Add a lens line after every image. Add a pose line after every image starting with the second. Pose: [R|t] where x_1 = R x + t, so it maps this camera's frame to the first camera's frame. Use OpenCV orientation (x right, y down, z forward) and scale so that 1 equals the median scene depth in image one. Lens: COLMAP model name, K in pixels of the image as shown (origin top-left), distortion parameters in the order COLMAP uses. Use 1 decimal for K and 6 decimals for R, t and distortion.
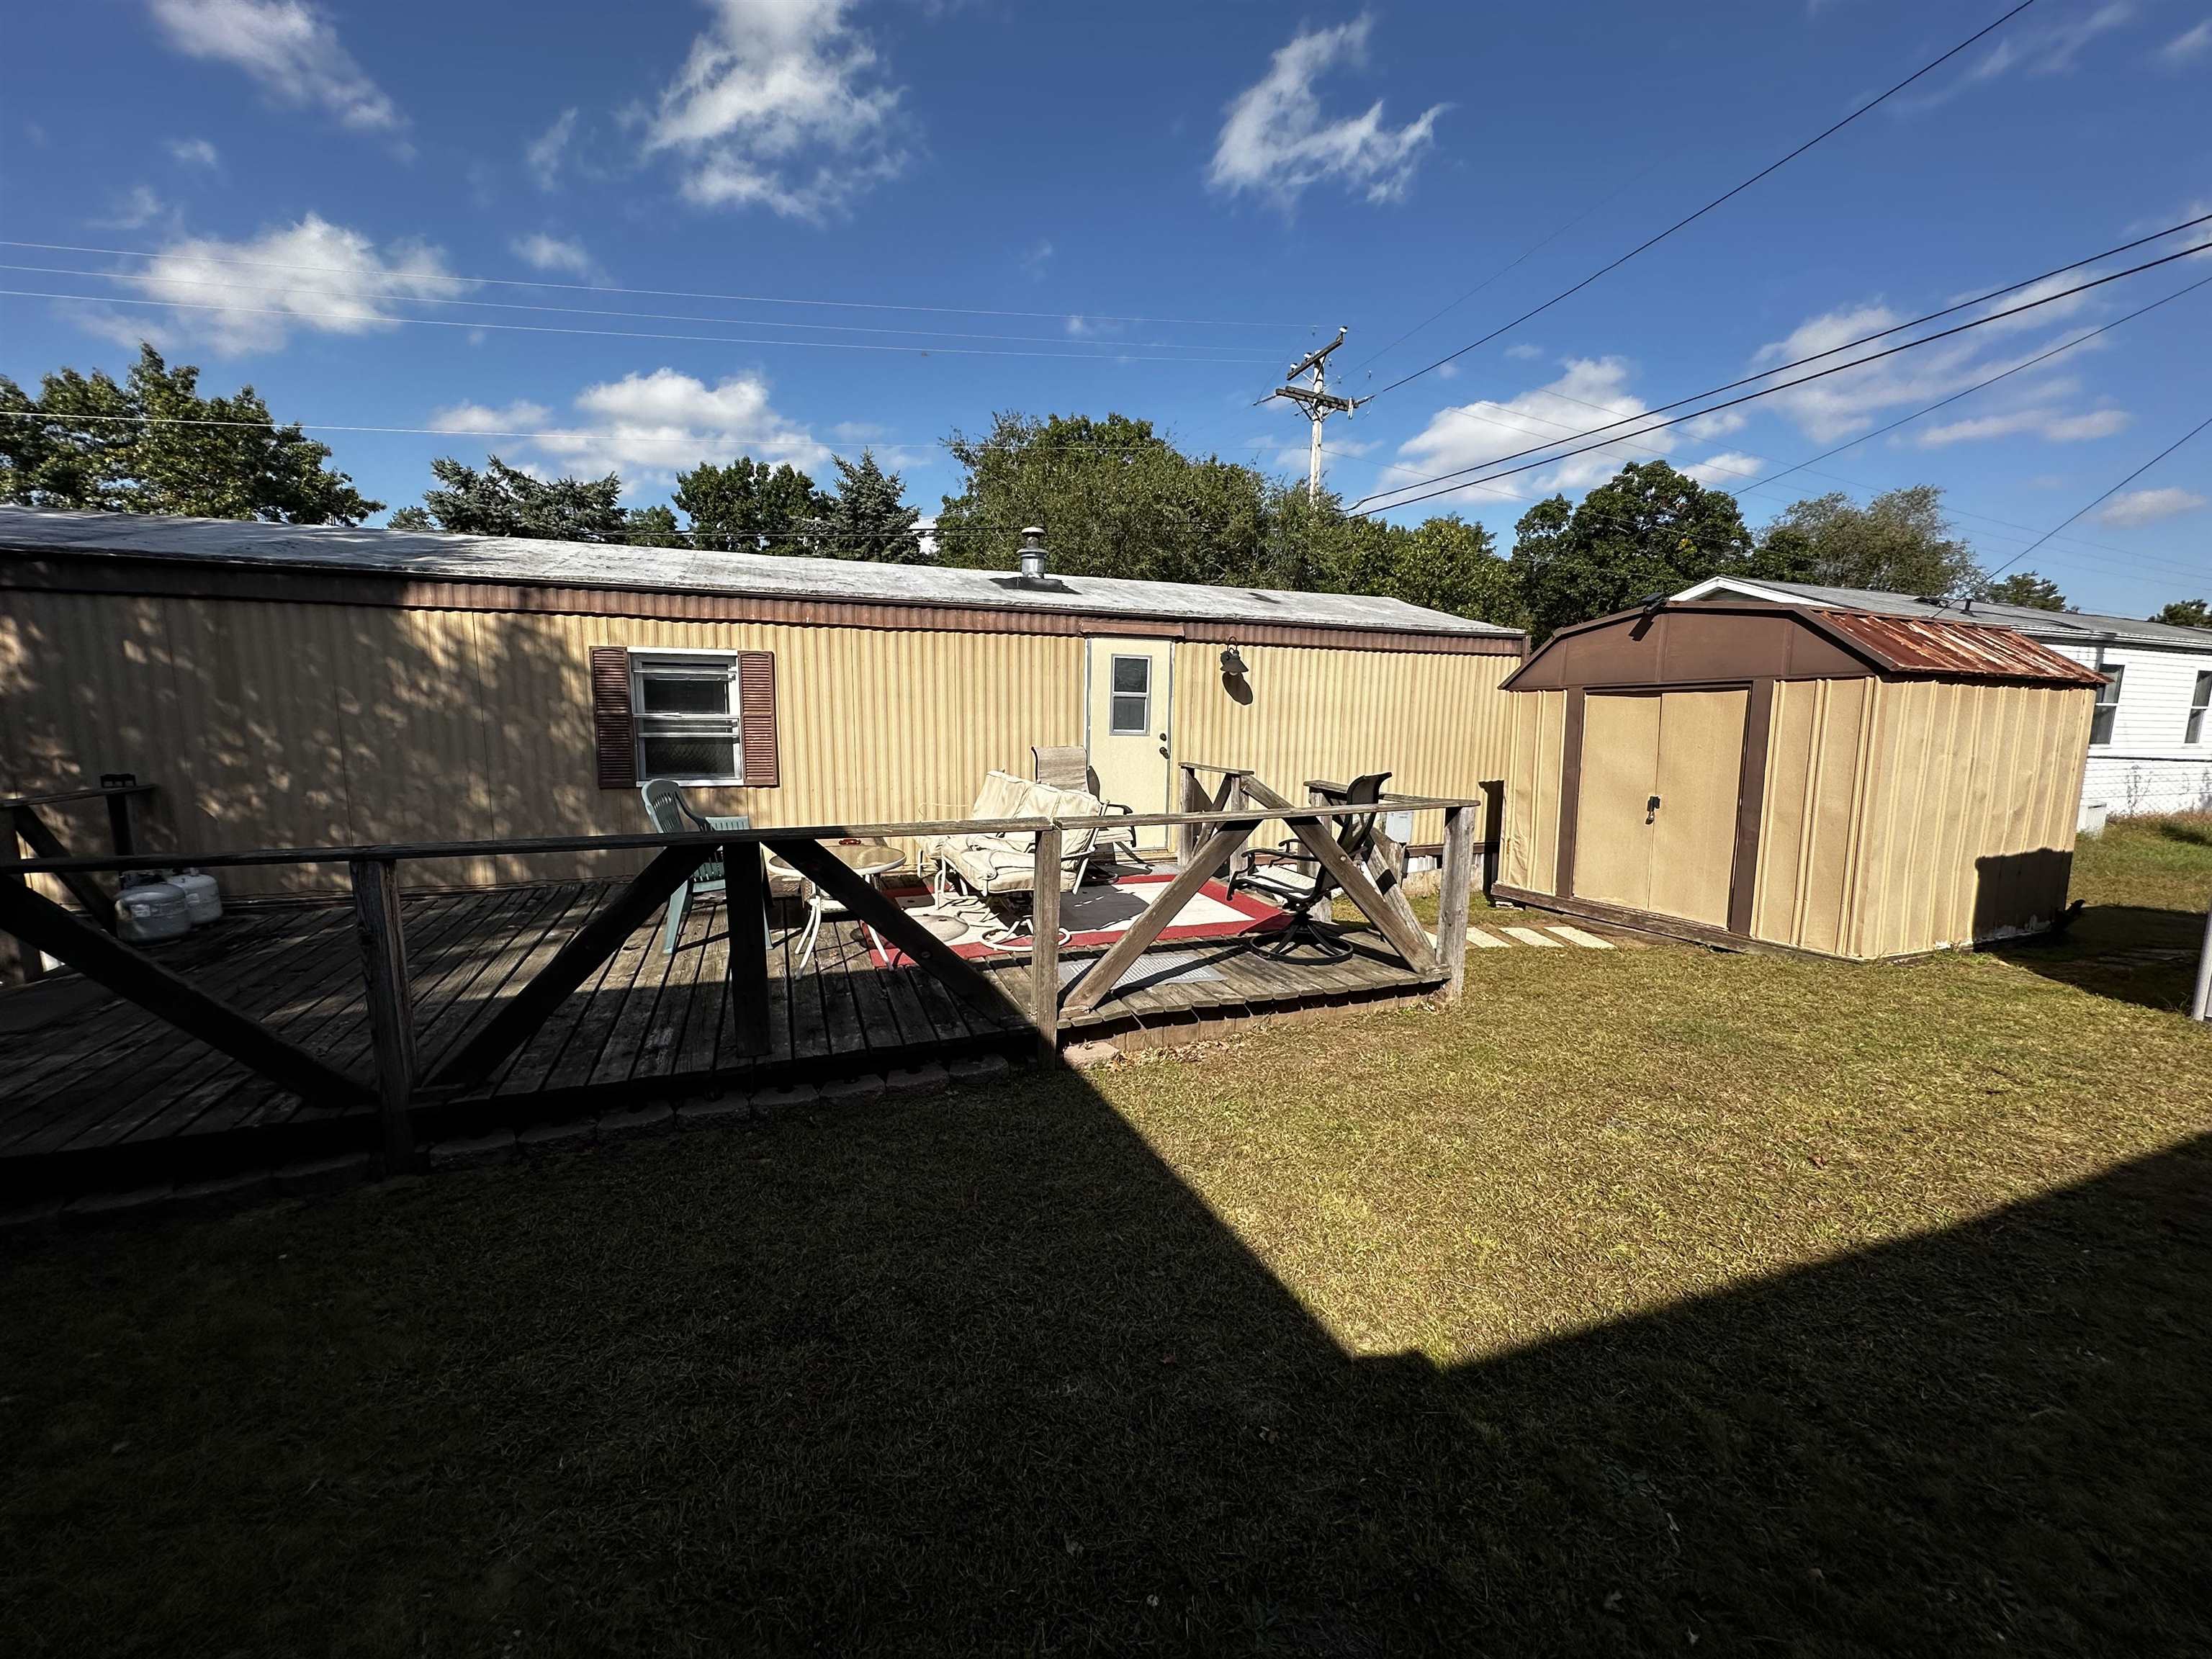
lens RADIAL K [[893.0, 0, 1106.0], [0, 893.0, 829.5], [0, 0, 1]] dist [0.002178, 0.000268]
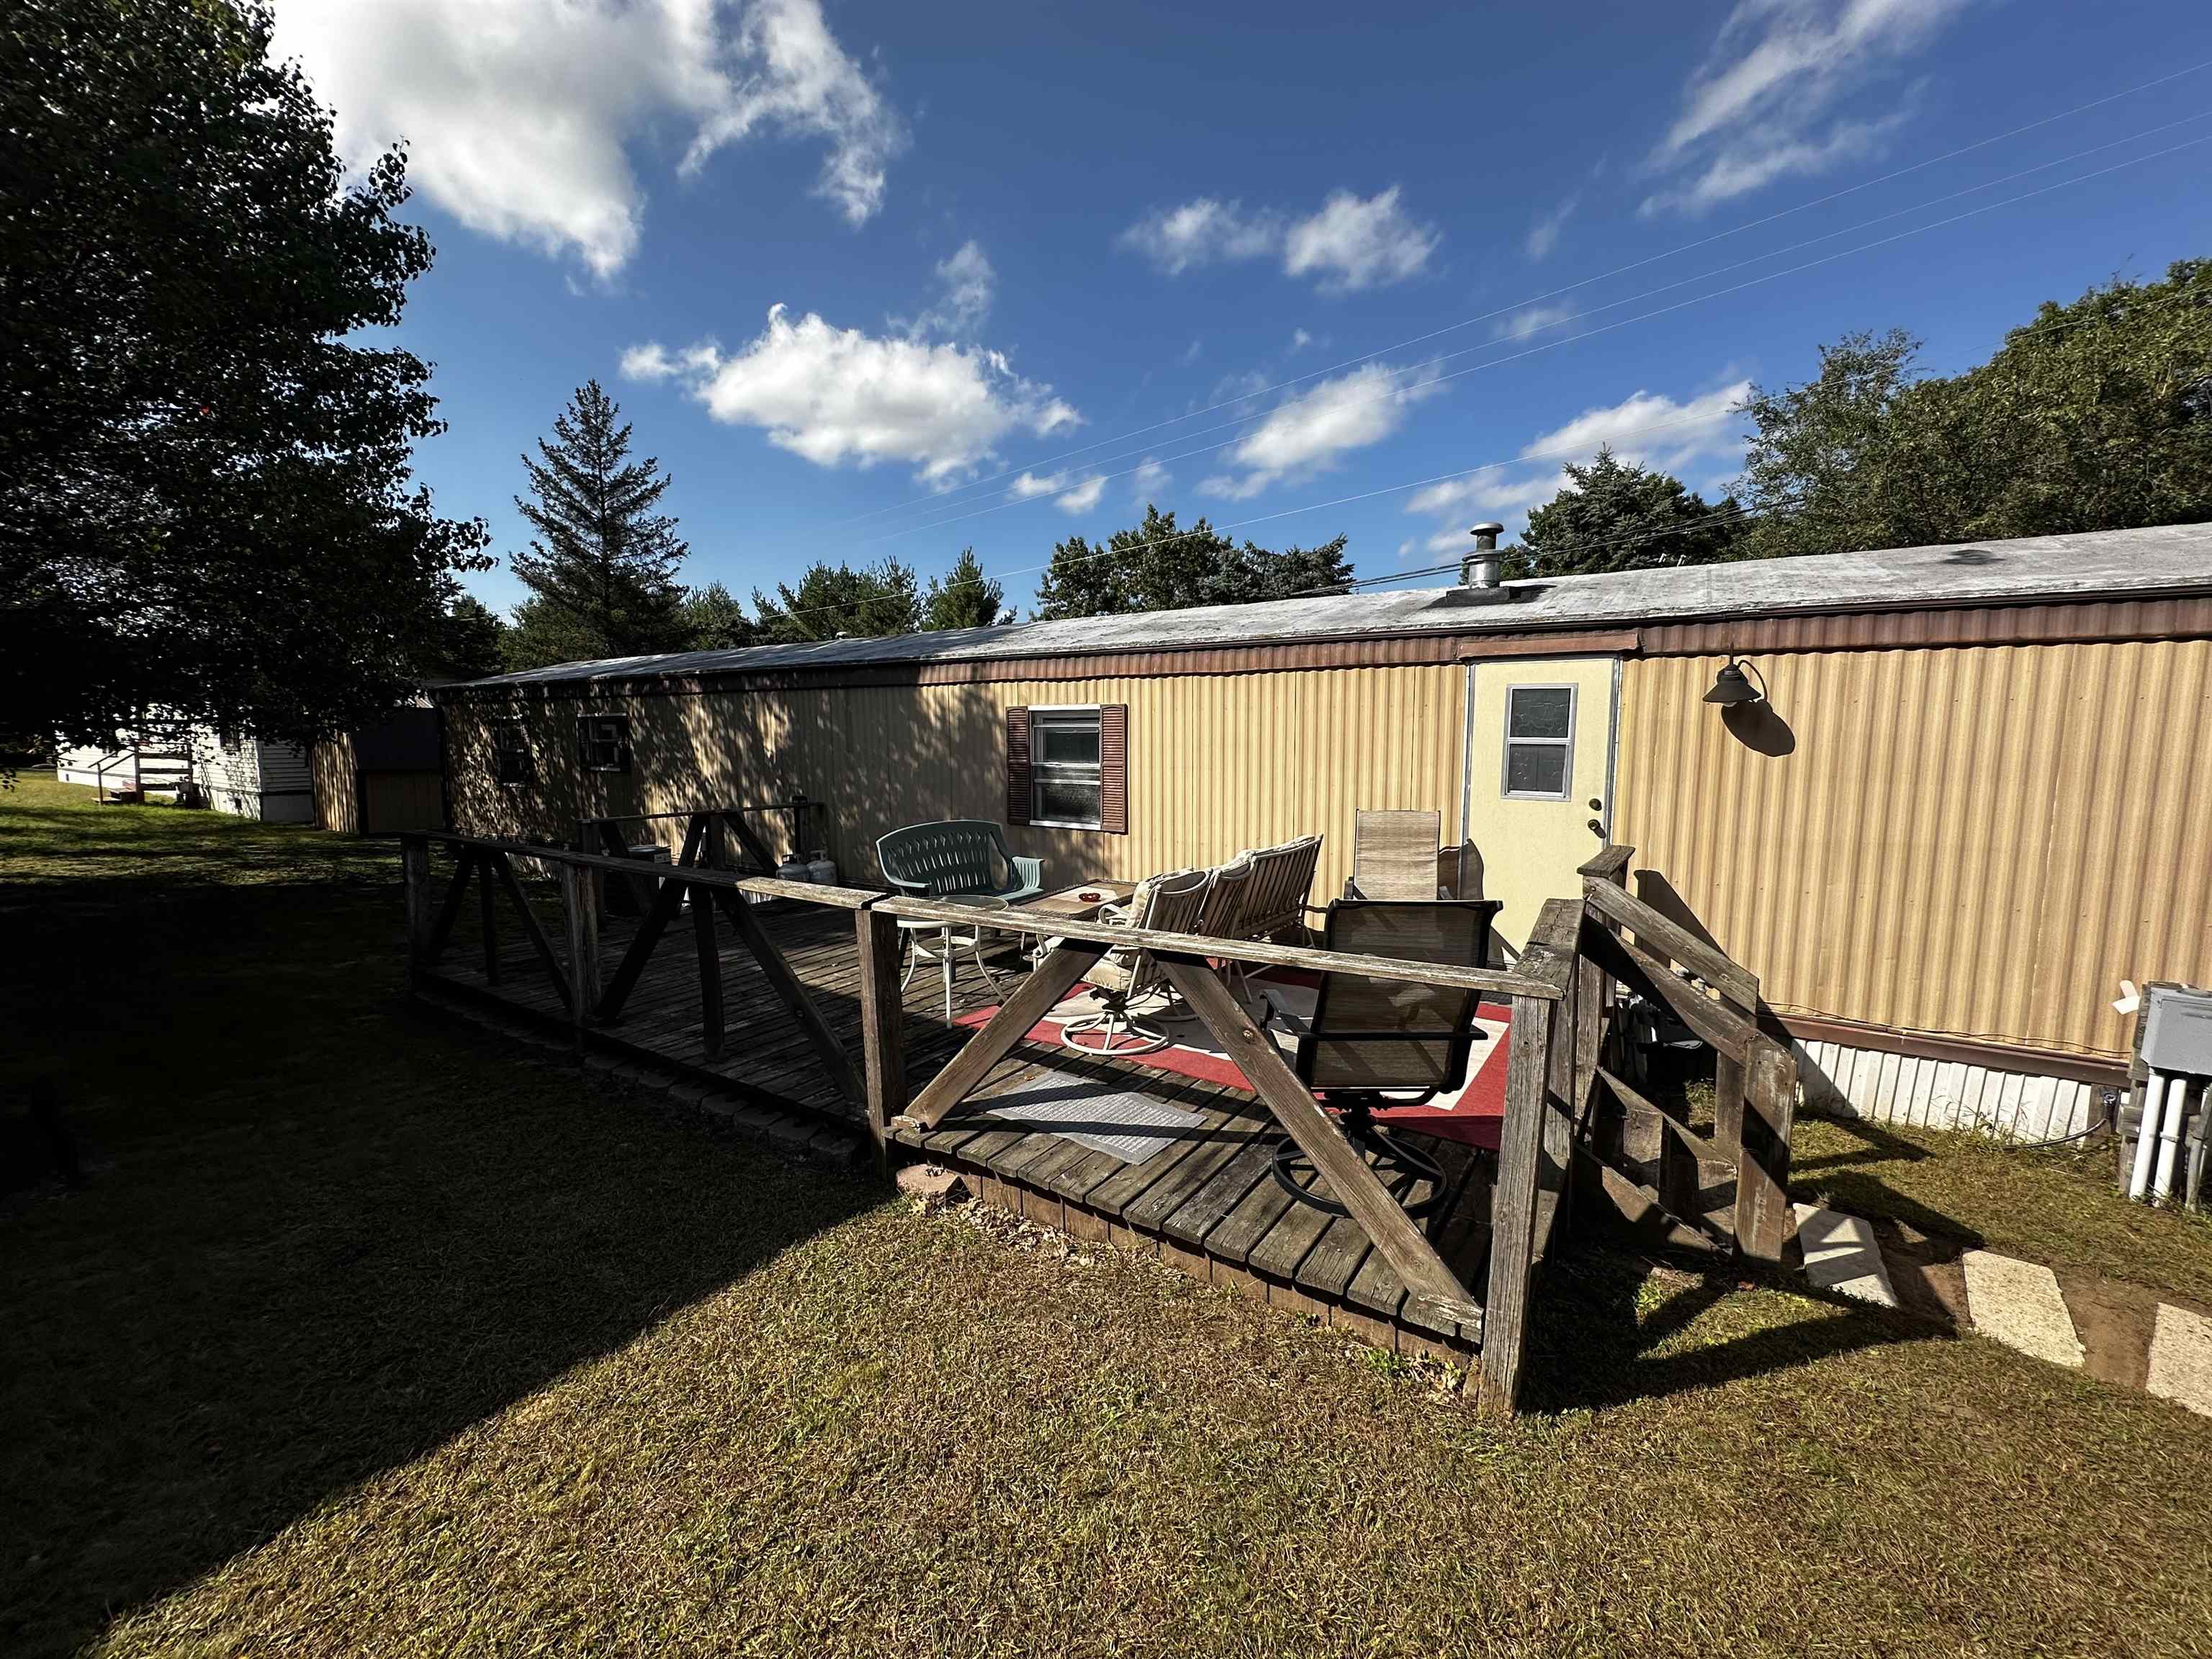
lens RADIAL K [[893.0, 0, 1106.0], [0, 893.0, 829.5], [0, 0, 1]] dist [0.002178, 0.000268]
pose [[0.579070, 0.075329, -0.811790, 0.460565], [-0.106202, 0.994208, 0.016500, -0.068907], [0.808331, 0.076659, 0.583716, 0.387394]]
